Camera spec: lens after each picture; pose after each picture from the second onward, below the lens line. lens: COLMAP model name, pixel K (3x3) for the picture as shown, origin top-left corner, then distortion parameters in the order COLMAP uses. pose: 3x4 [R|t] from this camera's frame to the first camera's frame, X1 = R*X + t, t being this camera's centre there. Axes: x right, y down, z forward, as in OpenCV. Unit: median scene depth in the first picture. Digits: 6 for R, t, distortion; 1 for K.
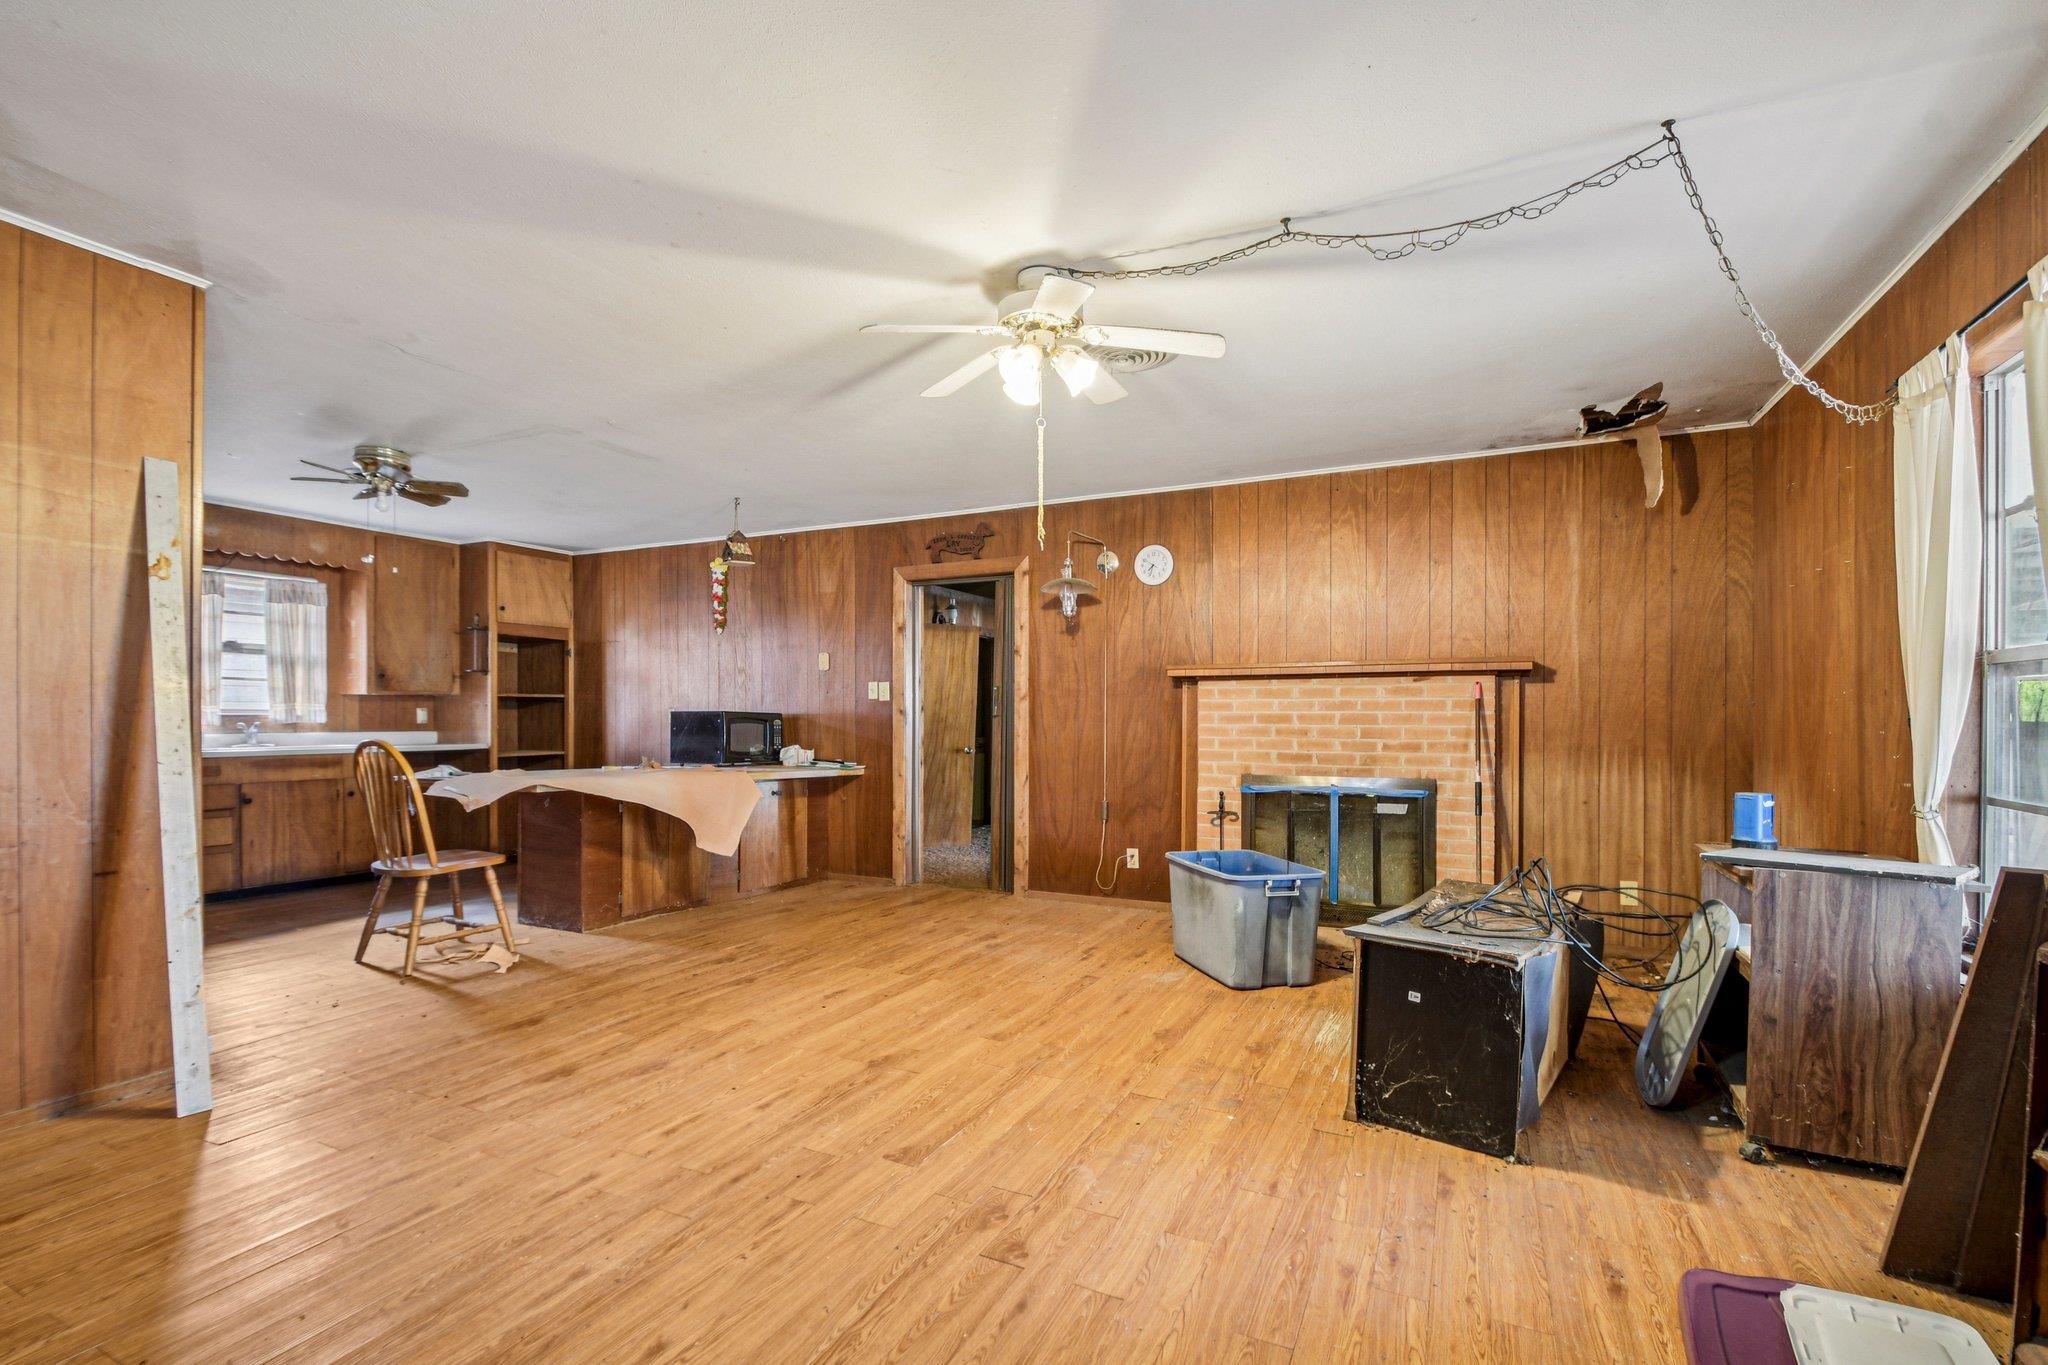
lens RADIAL K [[927.3, 0, 1052.4], [0, 927.3, 727.7], [0, 0, 1]] dist [-0.014905, -0.000488]
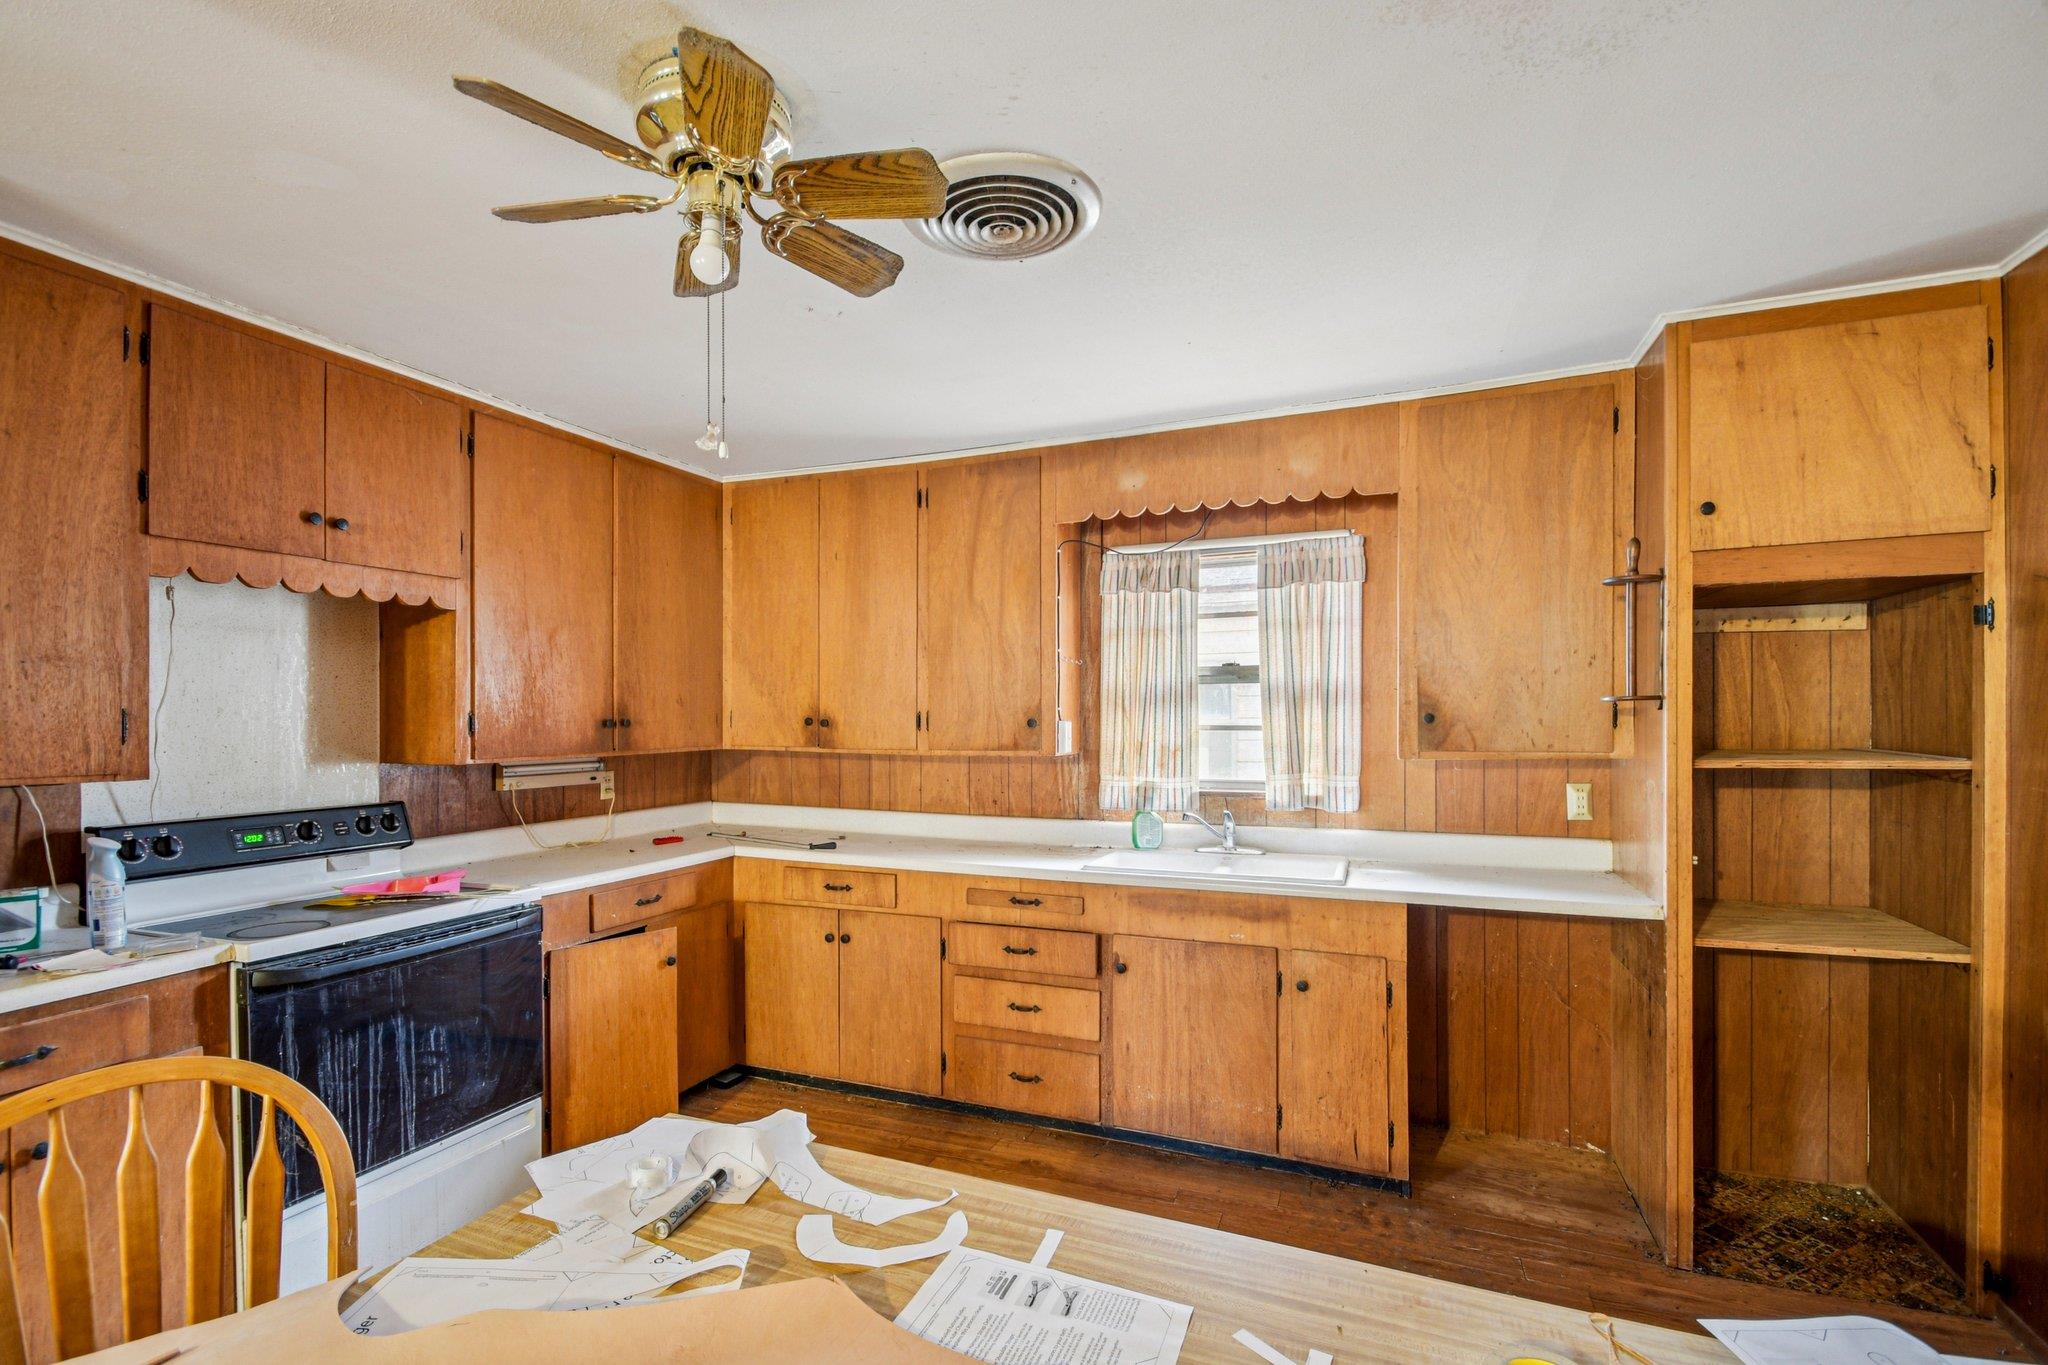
lens RADIAL K [[927.3, 0, 1022.0], [0, 927.3, 700.2], [0, 0, 1]] dist [-0.014905, -0.000488]
pose [[0.035789, -0.016413, -0.999225, -0.299114], [0.002491, 0.999863, -0.016335, -0.060396], [0.999356, -0.001905, 0.035825, 0.819277]]
